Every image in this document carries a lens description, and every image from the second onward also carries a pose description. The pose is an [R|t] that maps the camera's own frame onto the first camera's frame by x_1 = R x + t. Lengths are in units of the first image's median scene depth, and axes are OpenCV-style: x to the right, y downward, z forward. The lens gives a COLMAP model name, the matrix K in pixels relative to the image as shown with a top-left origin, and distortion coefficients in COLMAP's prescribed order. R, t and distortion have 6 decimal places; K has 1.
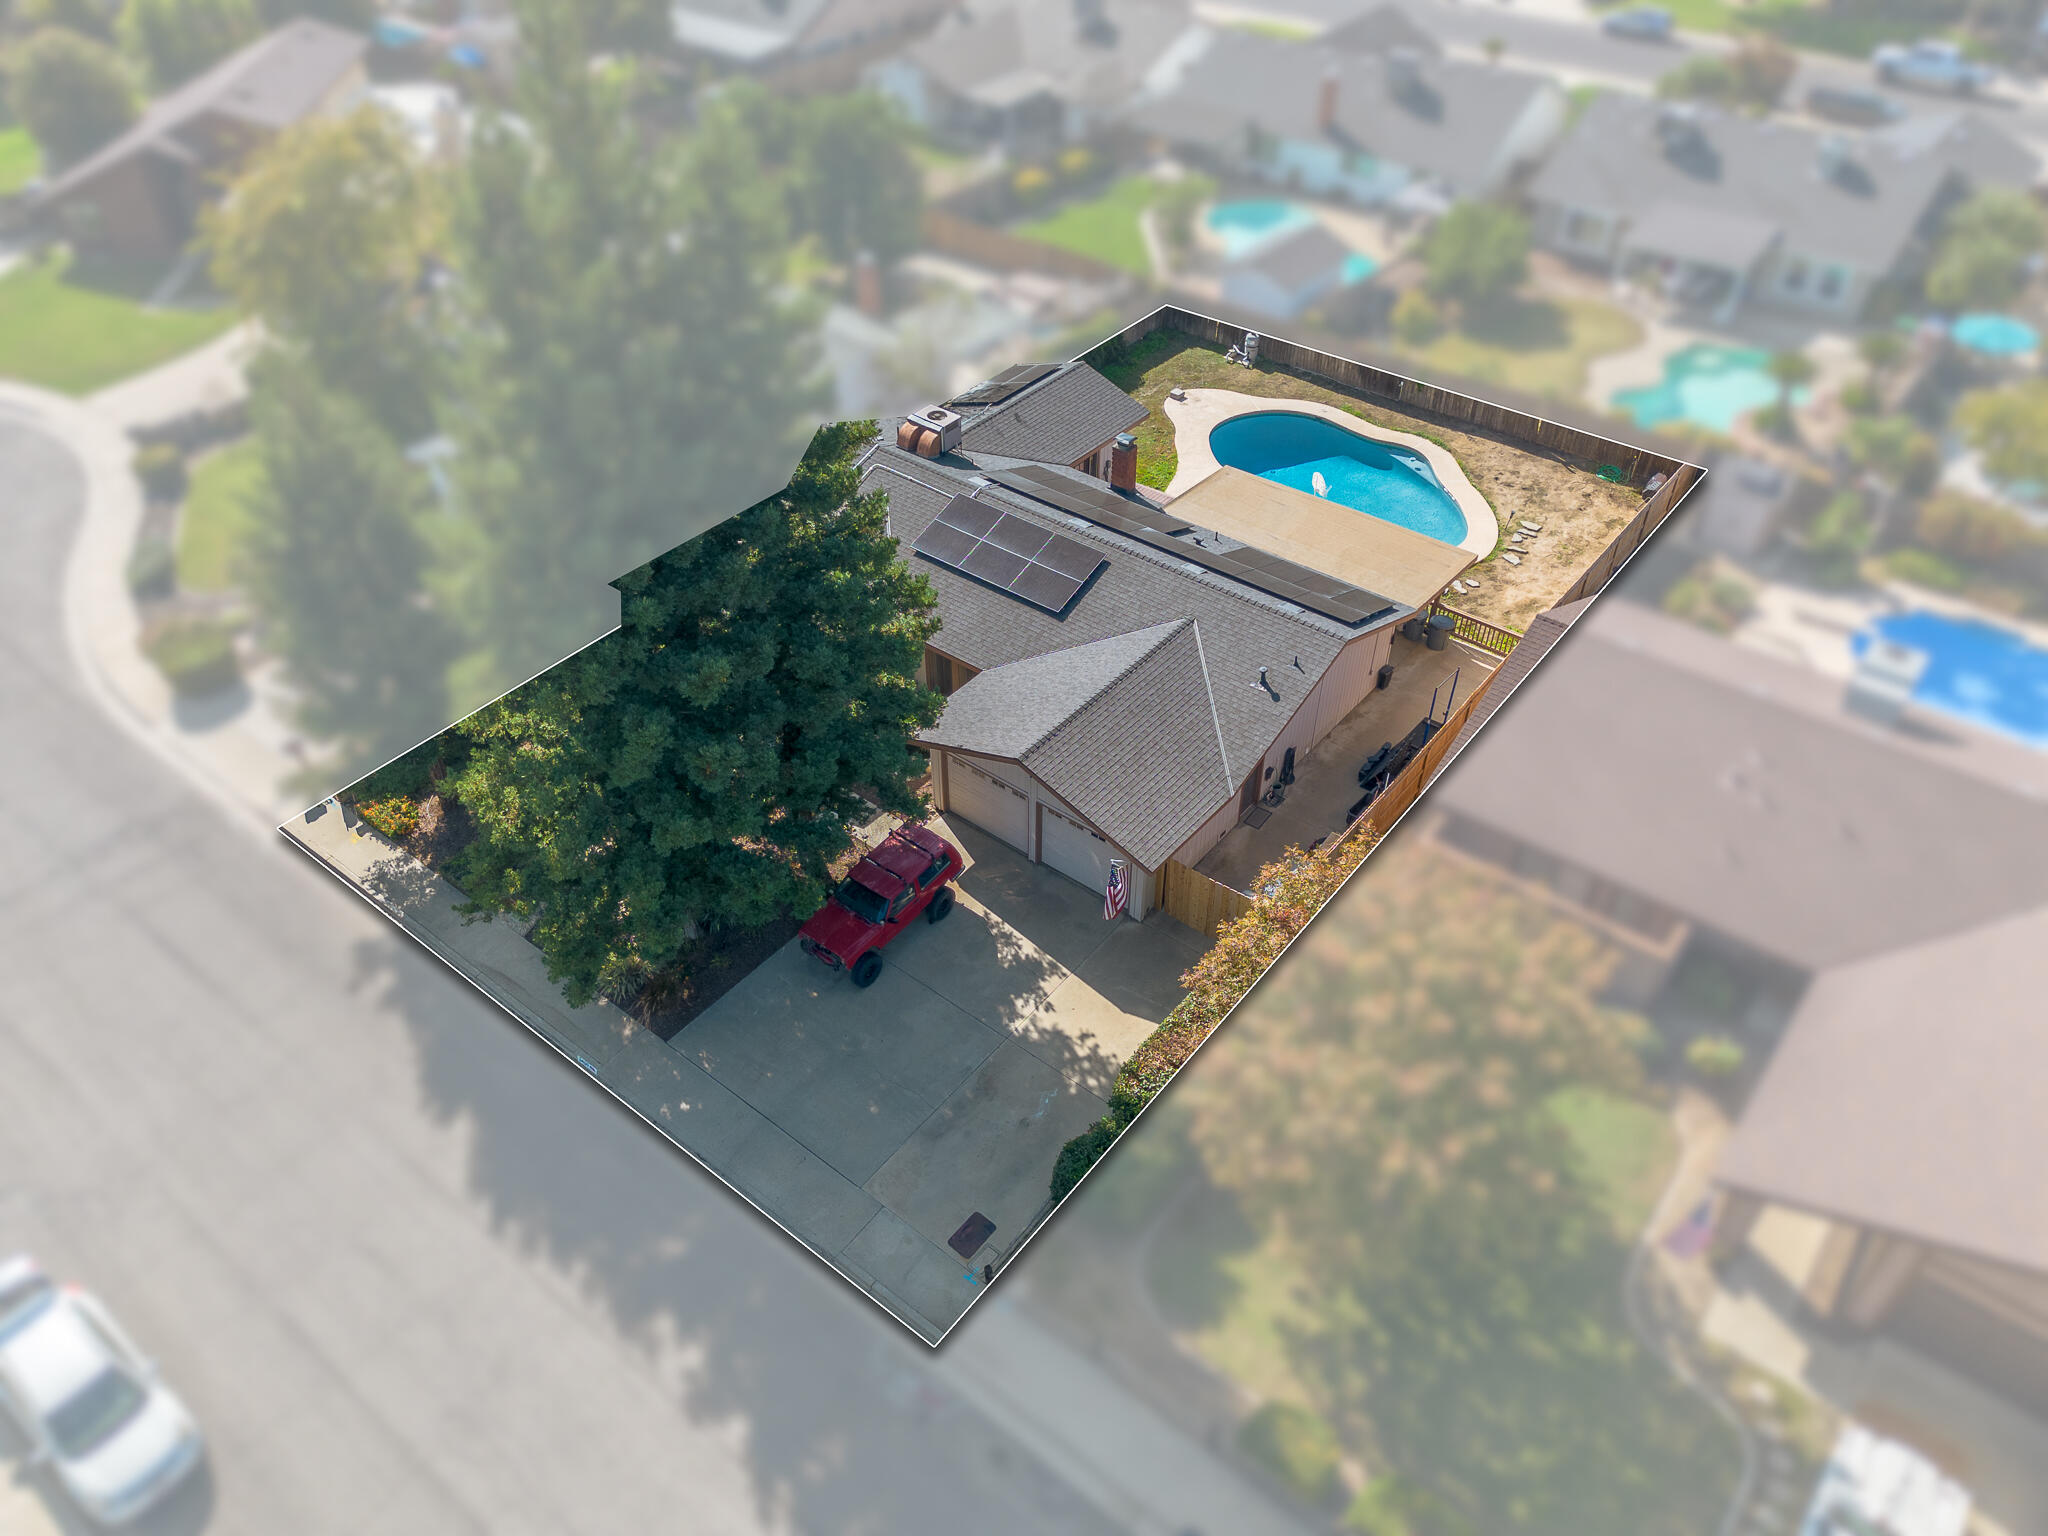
lens RADIAL K [[1456.2, 0, 1024.0], [0, 1456.2, 768.0], [0, 0, 1]] dist [0.070401, -0.063206]
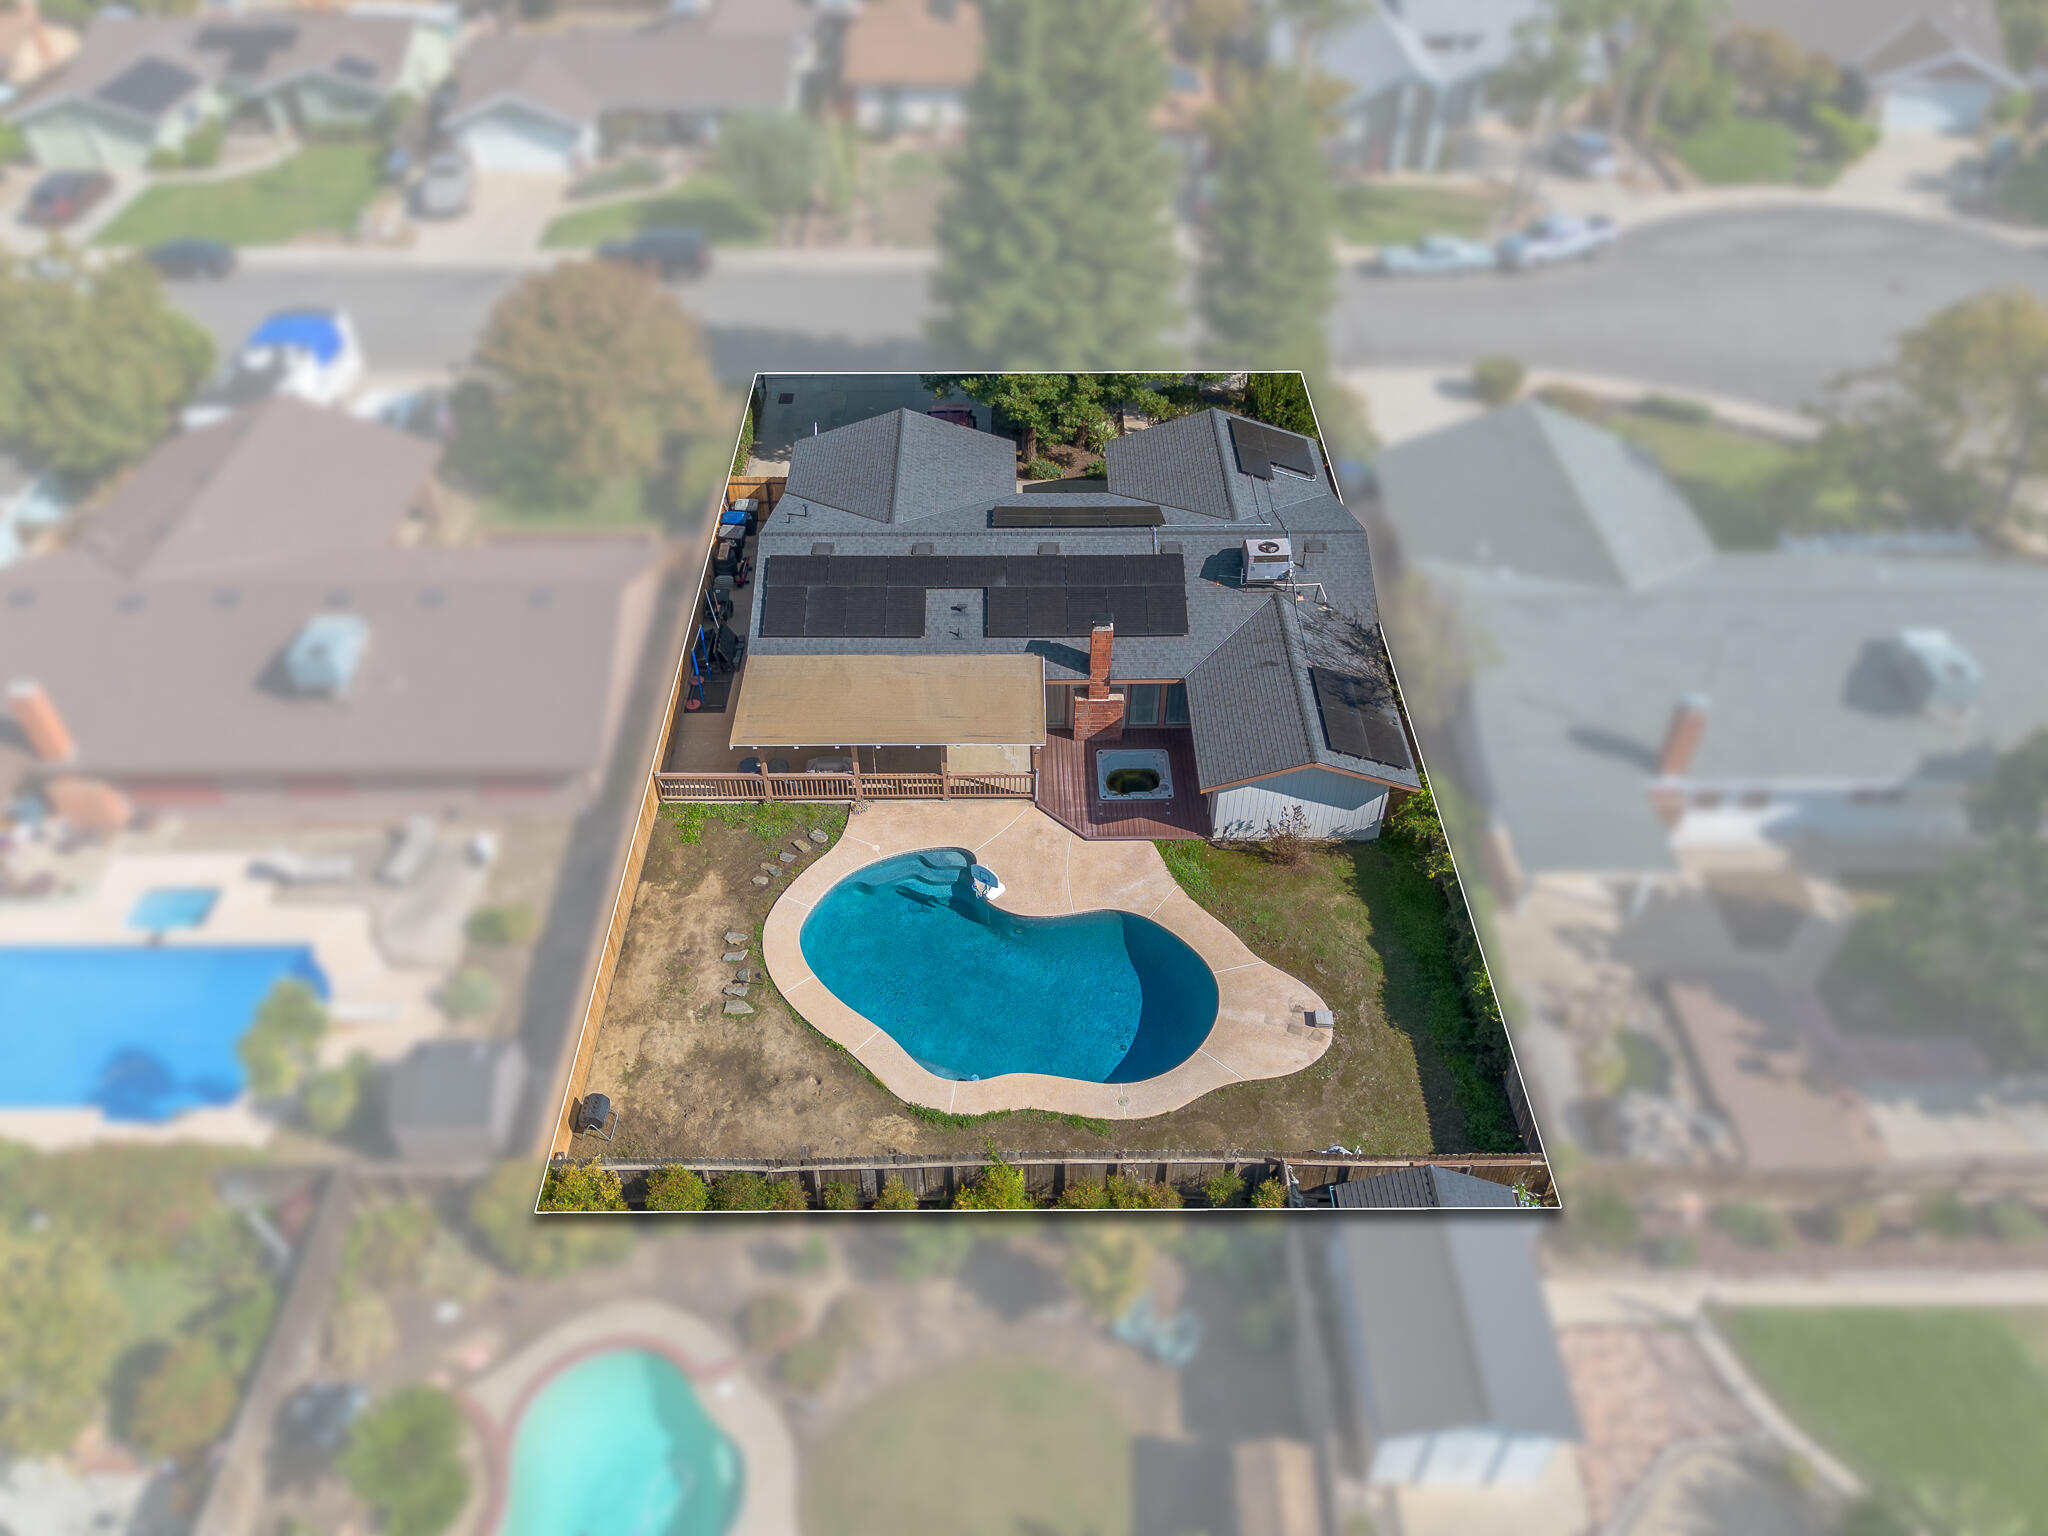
lens RADIAL K [[1456.2, 0, 1024.0], [0, 1456.2, 768.0], [0, 0, 1]] dist [0.070401, -0.063206]
pose [[-0.778360, 0.421335, -0.465439, 0.498289], [-0.410336, 0.219684, 0.885078, -0.862242], [0.475163, 0.879896, 0.001896, 0.910396]]
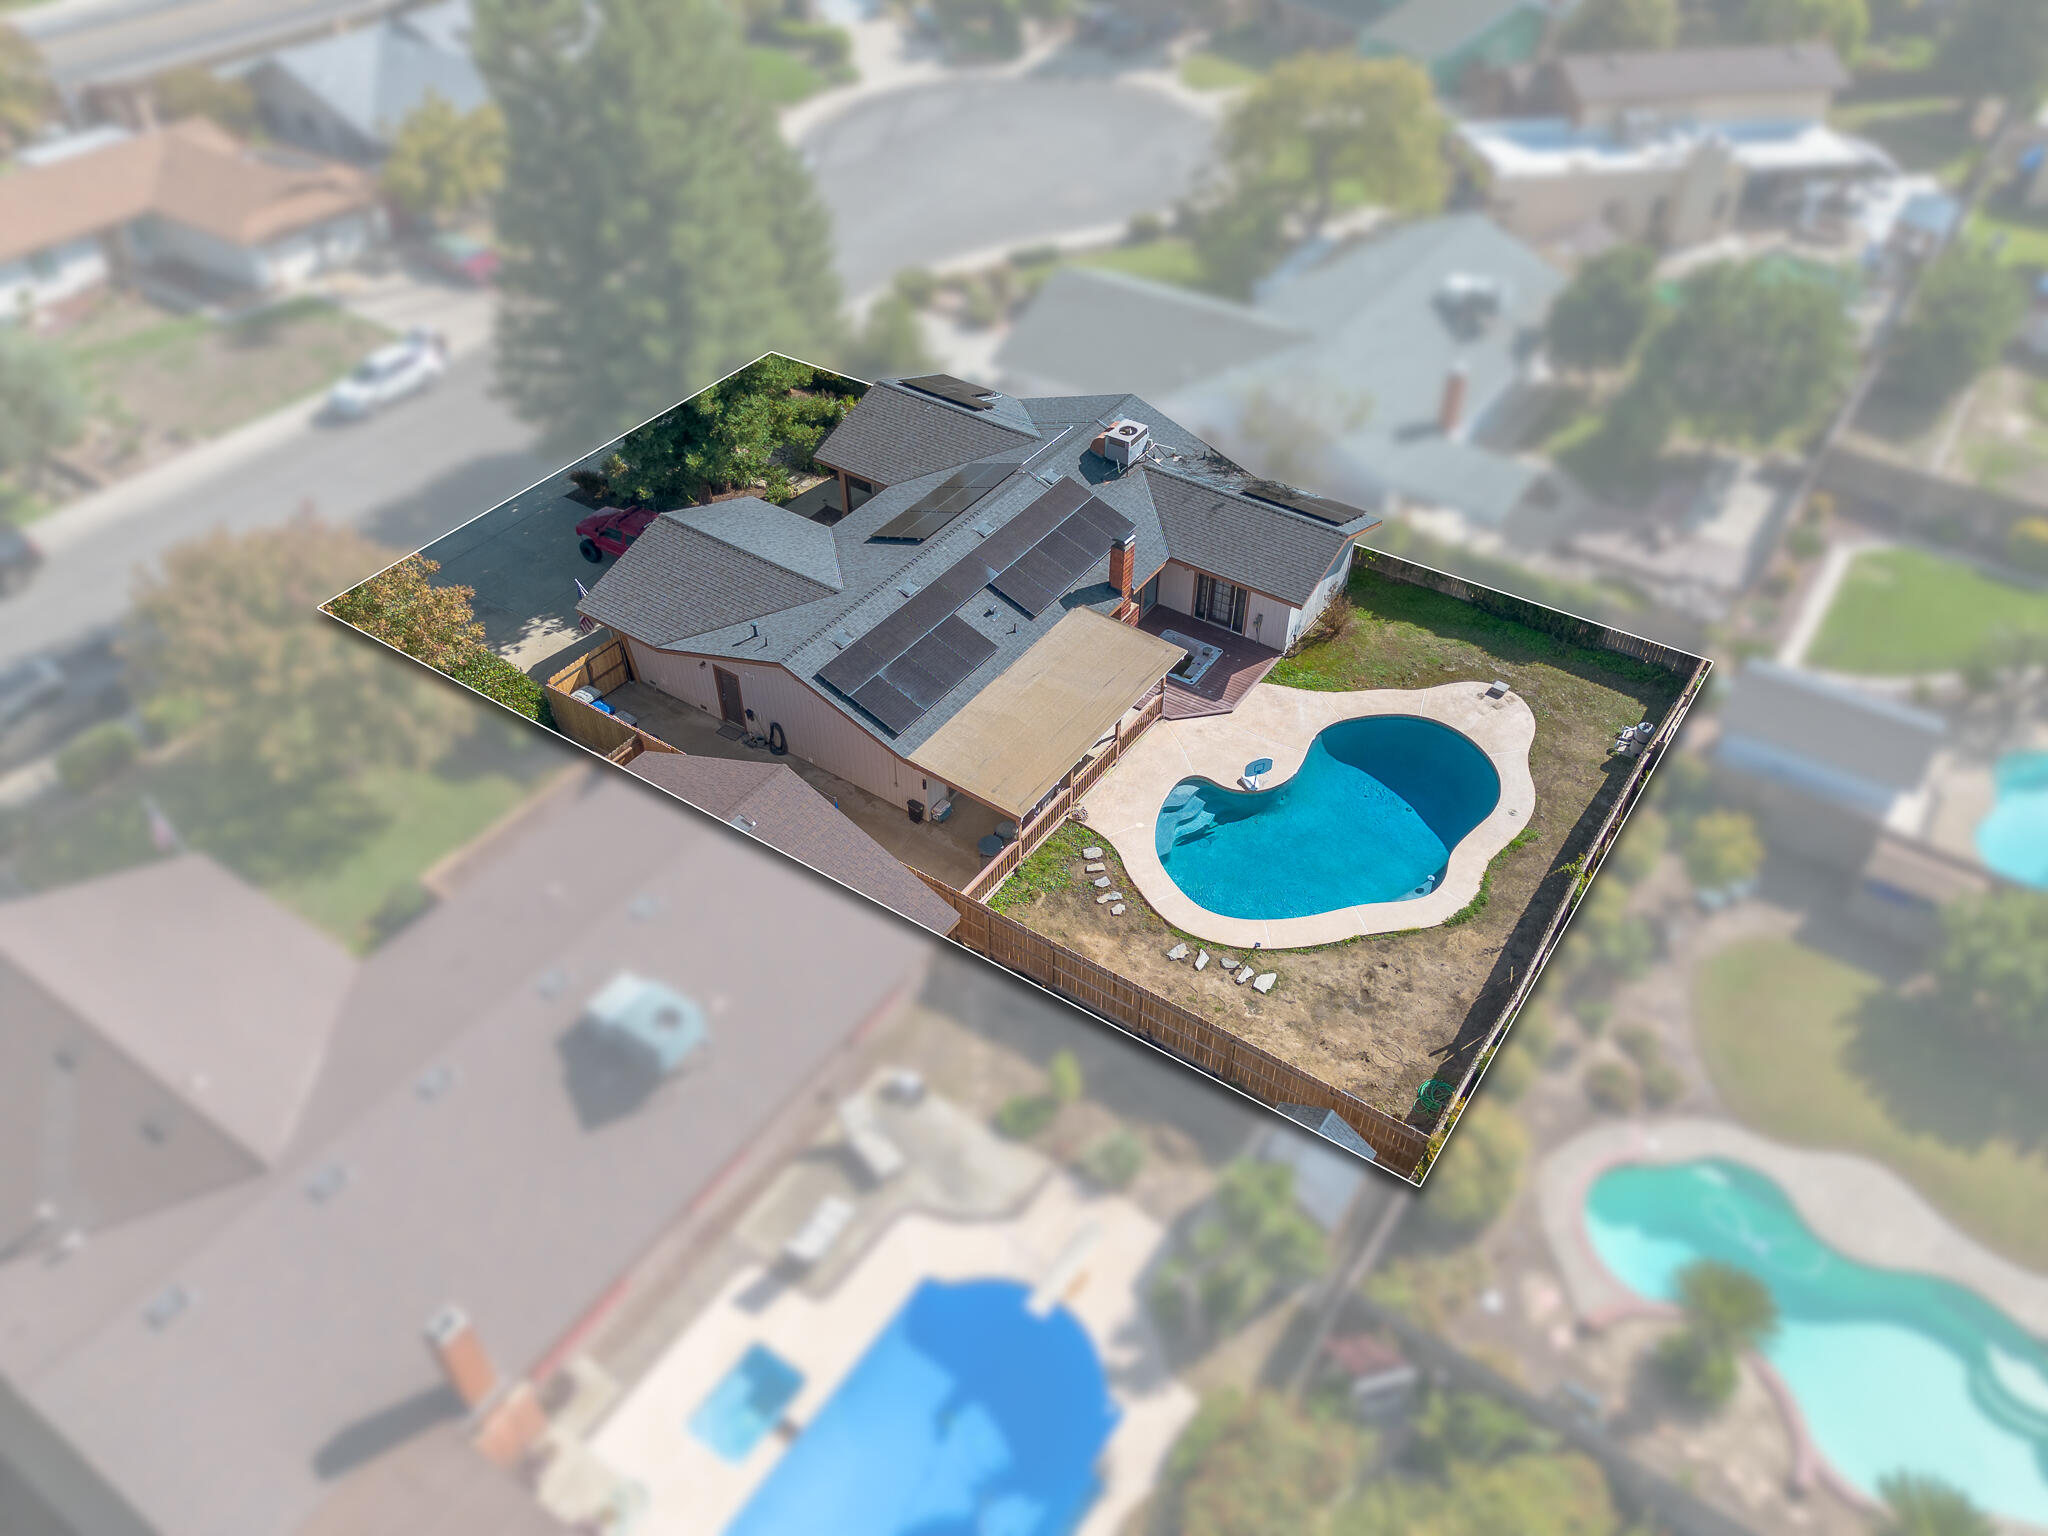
lens RADIAL K [[1456.2, 0, 1024.0], [0, 1456.2, 768.0], [0, 0, 1]] dist [0.070401, -0.063206]
pose [[0.069138, 0.669790, -0.739325, 0.777409], [-0.650466, 0.592164, 0.475642, -0.482221], [0.756382, 0.448021, 0.476616, 0.469555]]
